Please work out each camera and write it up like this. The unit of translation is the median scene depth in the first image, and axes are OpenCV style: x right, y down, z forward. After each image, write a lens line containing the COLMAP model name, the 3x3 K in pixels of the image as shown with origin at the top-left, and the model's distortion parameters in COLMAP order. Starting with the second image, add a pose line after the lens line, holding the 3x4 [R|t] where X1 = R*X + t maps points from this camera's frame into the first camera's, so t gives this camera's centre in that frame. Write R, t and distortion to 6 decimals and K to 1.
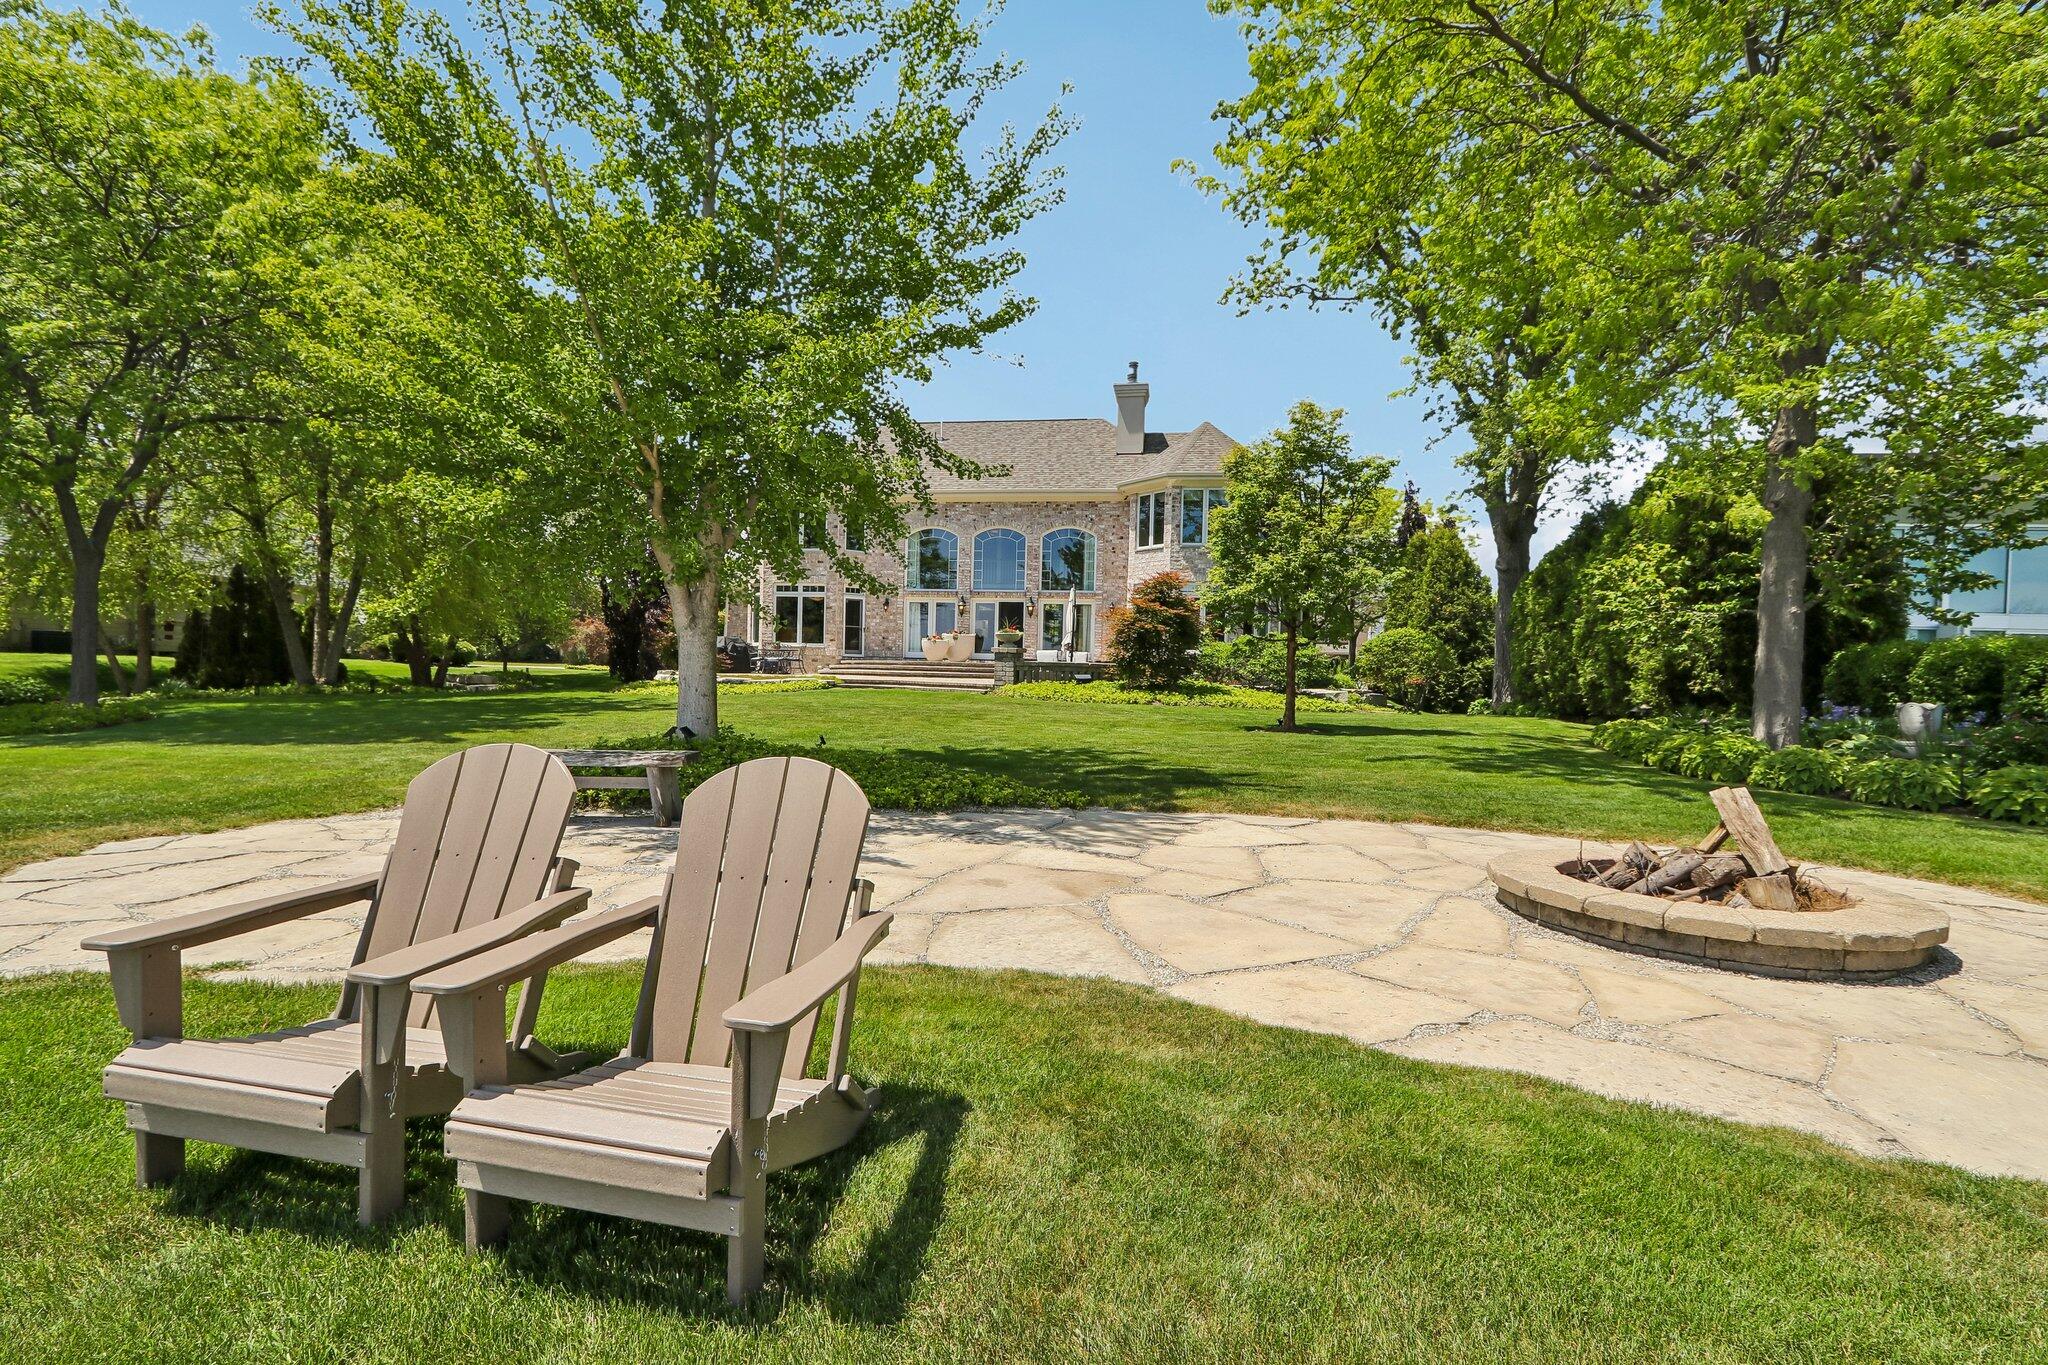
lens RADIAL K [[994.8, 0, 1024.0], [0, 994.8, 682.5], [0, 0, 1]] dist [-0.016976, -0.000445]
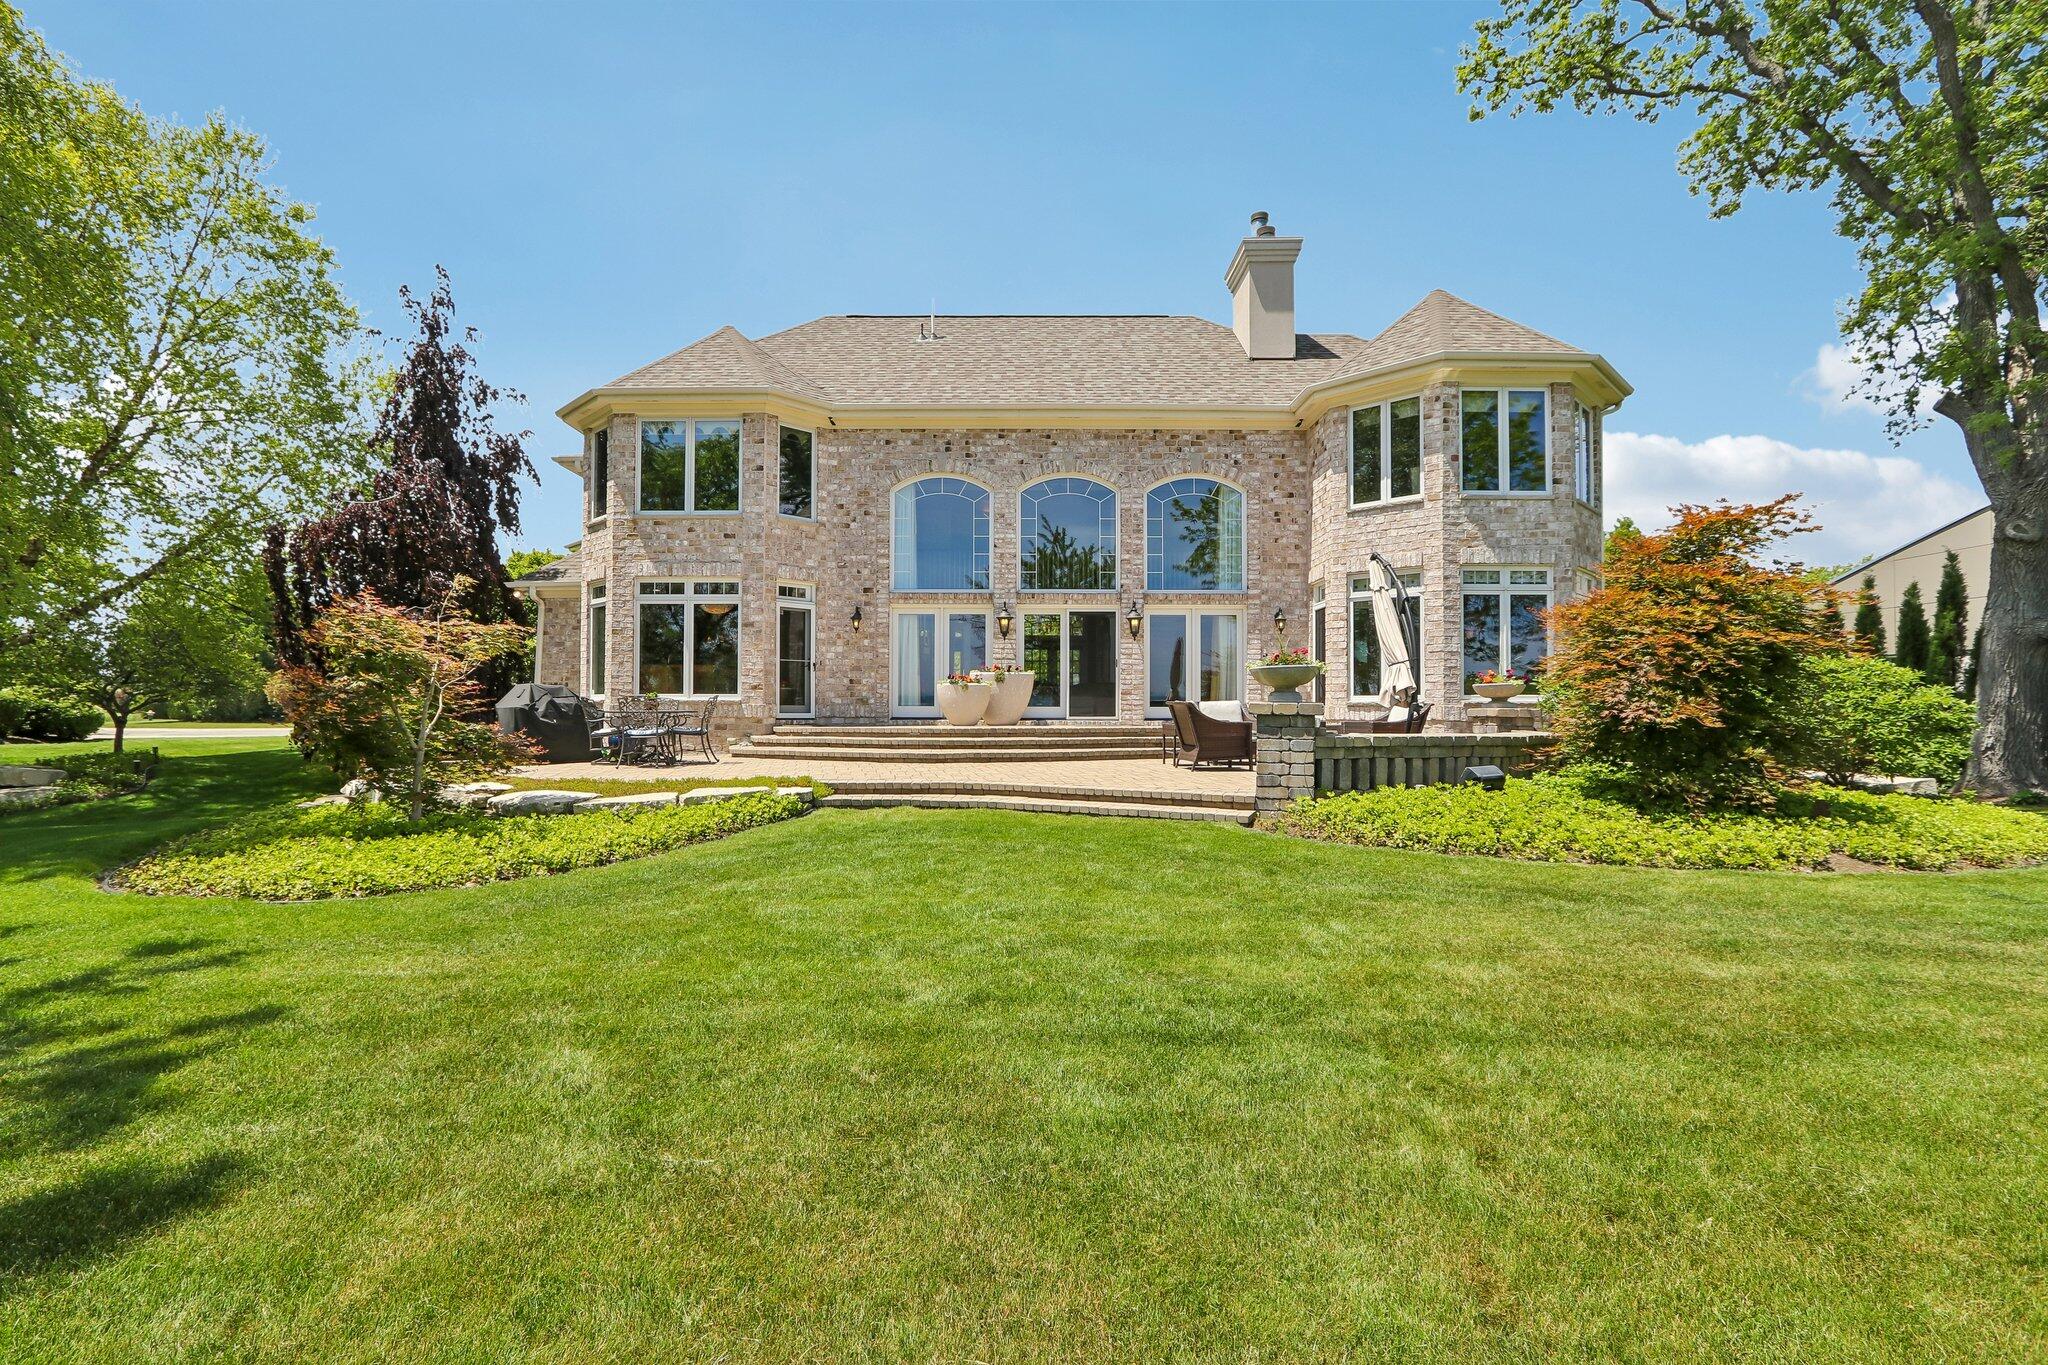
lens RADIAL K [[994.8, 0, 1024.0], [0, 994.8, 682.5], [0, 0, 1]] dist [-0.016976, -0.000445]
pose [[0.988594, -0.016640, 0.149685, -0.132147], [0.022511, 0.999039, -0.037610, -0.022776], [-0.148915, 0.040551, 0.988018, 0.471870]]
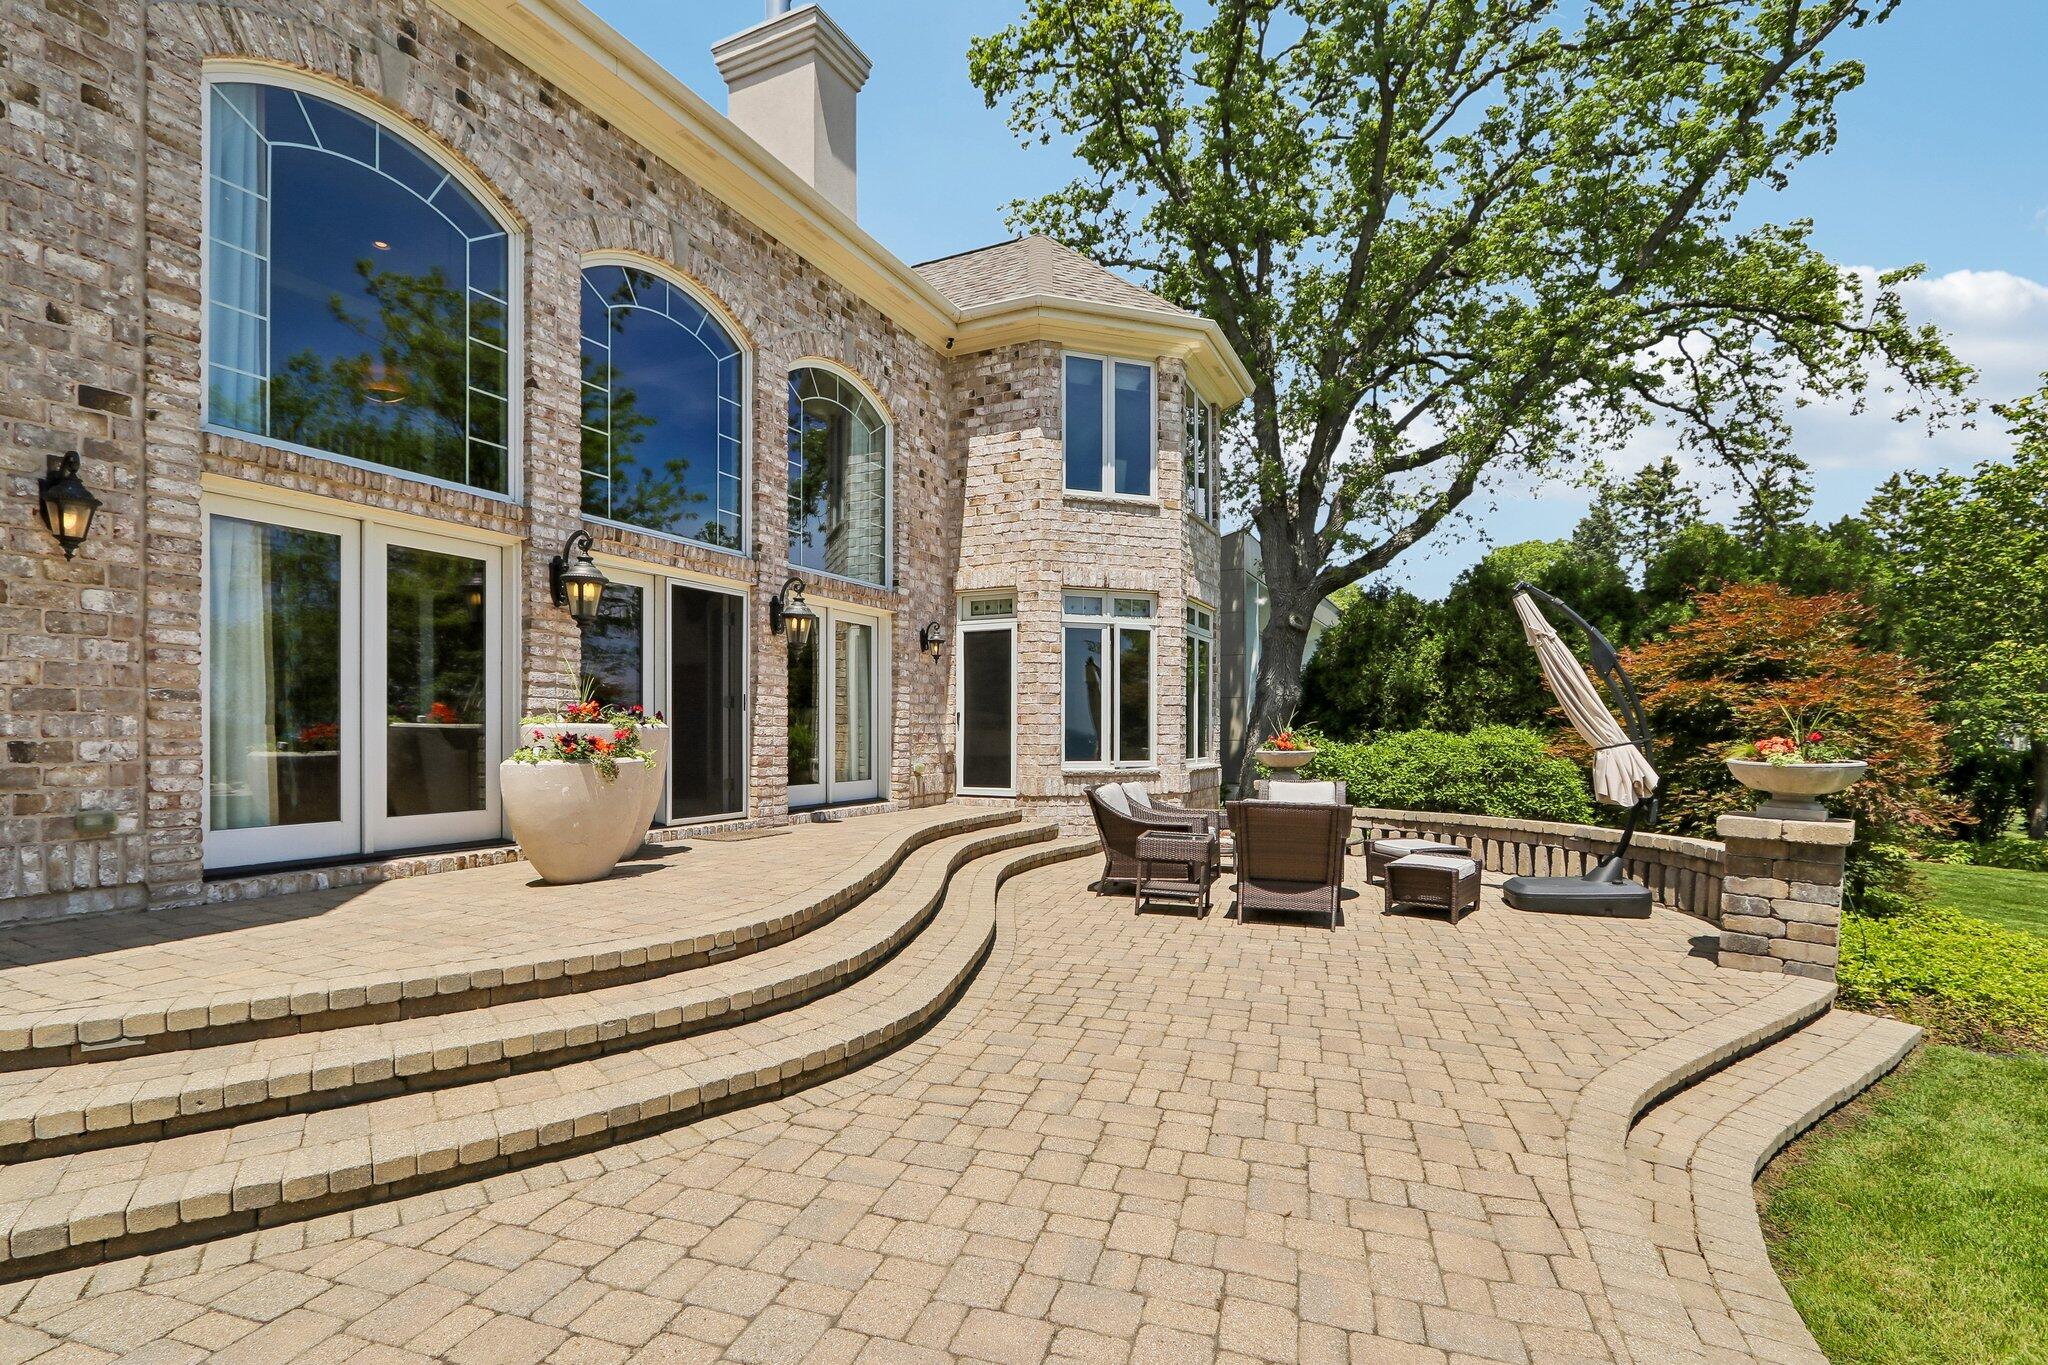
lens RADIAL K [[966.2, 0, 1019.2], [0, 966.2, 730.1], [0, 0, 1]] dist [-0.001843, -0.000308]
pose [[0.310154, -0.023004, 0.950408, -0.224707], [0.013574, 0.999712, 0.019768, -0.049271], [-0.950589, 0.006770, 0.310378, 0.850636]]
